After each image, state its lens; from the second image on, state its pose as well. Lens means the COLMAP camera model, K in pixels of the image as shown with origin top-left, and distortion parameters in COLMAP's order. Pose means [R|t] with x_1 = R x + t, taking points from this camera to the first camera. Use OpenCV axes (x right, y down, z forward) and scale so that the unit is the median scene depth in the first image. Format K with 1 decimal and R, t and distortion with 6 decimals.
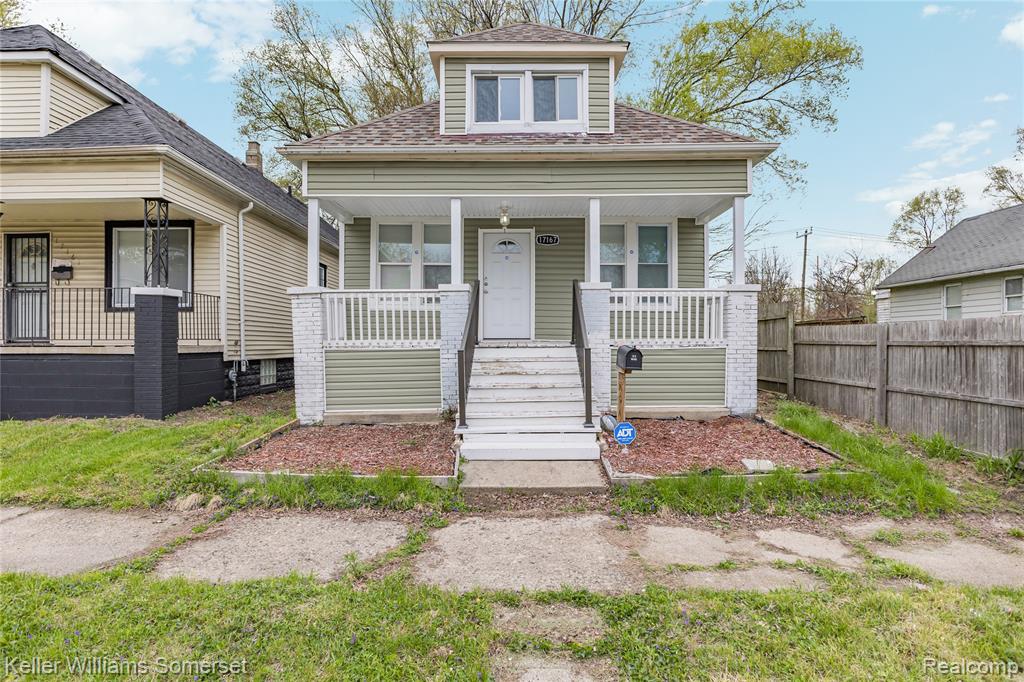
lens RADIAL K [[532.9, 0, 512.0], [0, 532.9, 341.0], [0, 0, 1]] dist [-0.000672, -0.010488]
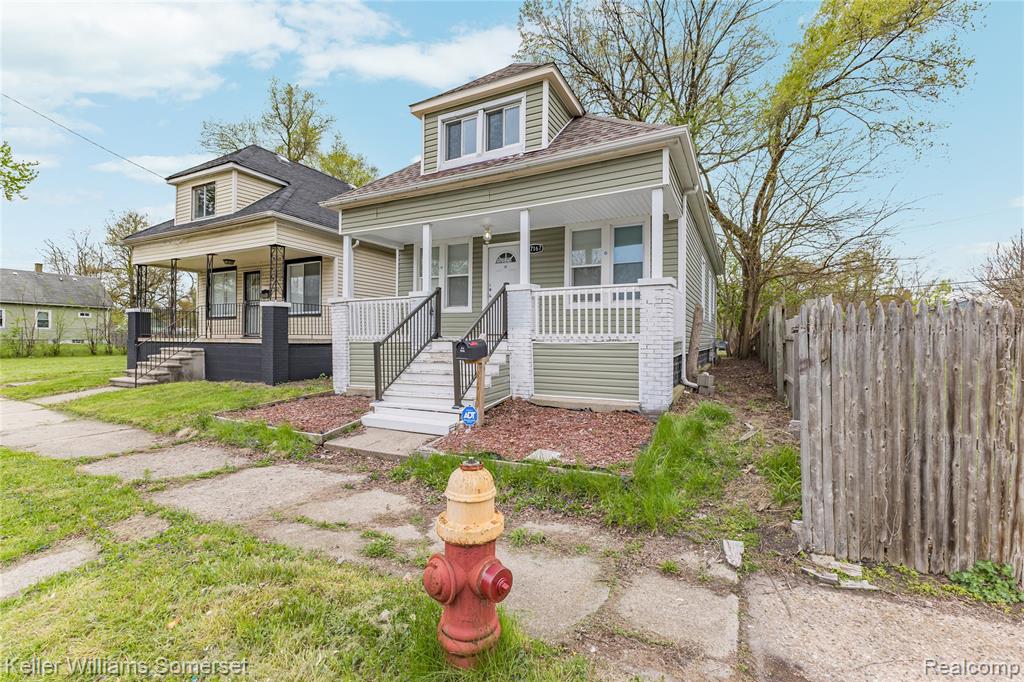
lens RADIAL K [[445.6, 0, 512.0], [0, 445.6, 341.0], [0, 0, 1]] dist [0.003625, 0.000244]
pose [[0.889620, 0.007011, -0.456648, 0.552466], [-0.001627, 0.999924, 0.012184, -0.001135], [0.456698, -0.010096, 0.889564, 0.136525]]
